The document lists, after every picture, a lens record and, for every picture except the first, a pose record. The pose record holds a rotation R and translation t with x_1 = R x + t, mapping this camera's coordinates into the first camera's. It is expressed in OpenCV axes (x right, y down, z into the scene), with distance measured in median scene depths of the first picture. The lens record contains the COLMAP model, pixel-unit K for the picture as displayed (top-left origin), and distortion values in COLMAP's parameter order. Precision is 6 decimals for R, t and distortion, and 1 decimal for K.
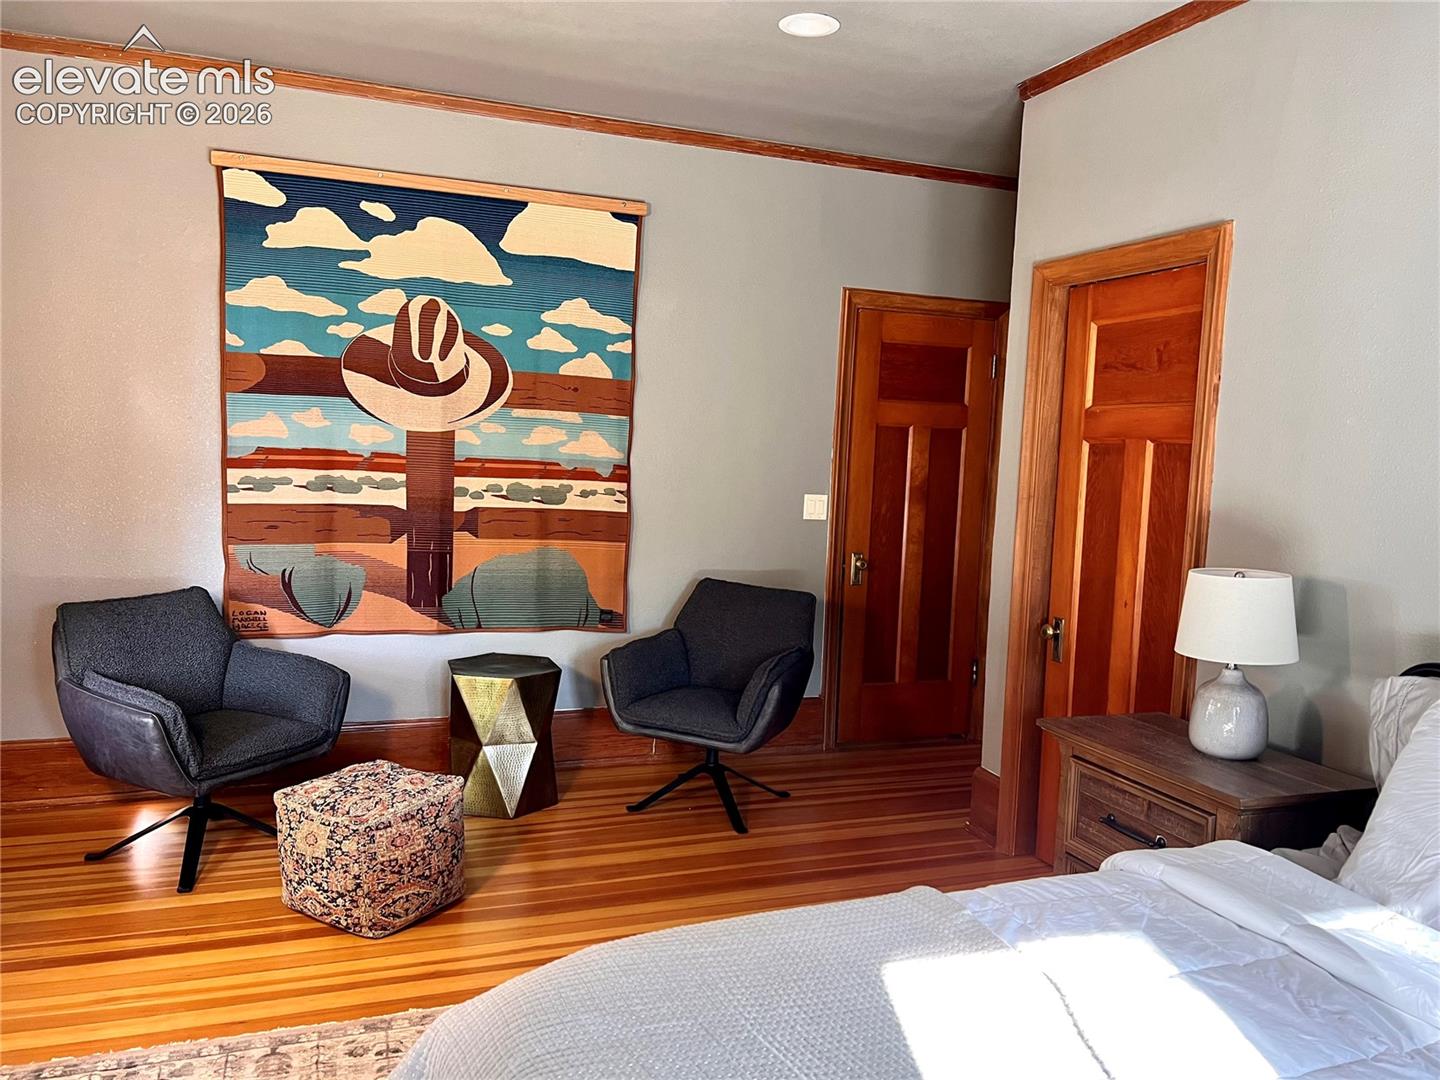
lens RADIAL K [[1099.9, 0, 714.7], [0, 1099.9, 540.1], [0, 0, 1]] dist [0.072809, -0.047186]
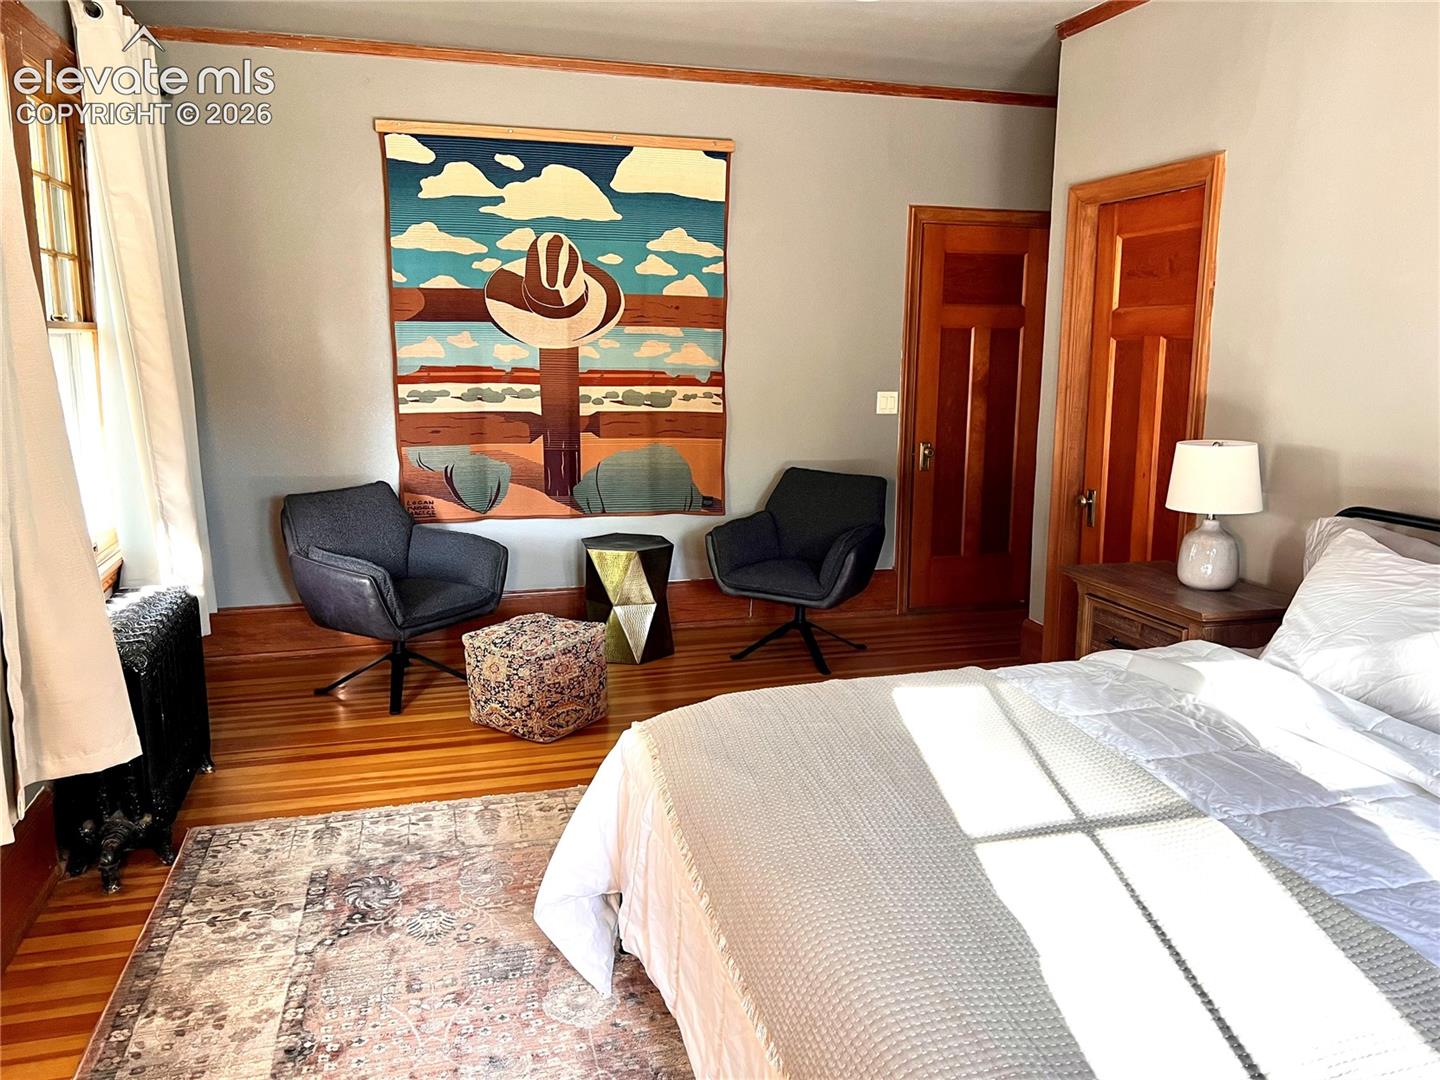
lens RADIAL K [[1099.9, 0, 717.3], [0, 1099.9, 531.1], [0, 0, 1]] dist [0.072809, -0.047186]
pose [[0.996804, -0.020384, -0.077241, 0.002140], [0.026463, 0.996562, 0.078510, 0.009753], [0.075375, -0.080303, 0.993916, -0.194791]]
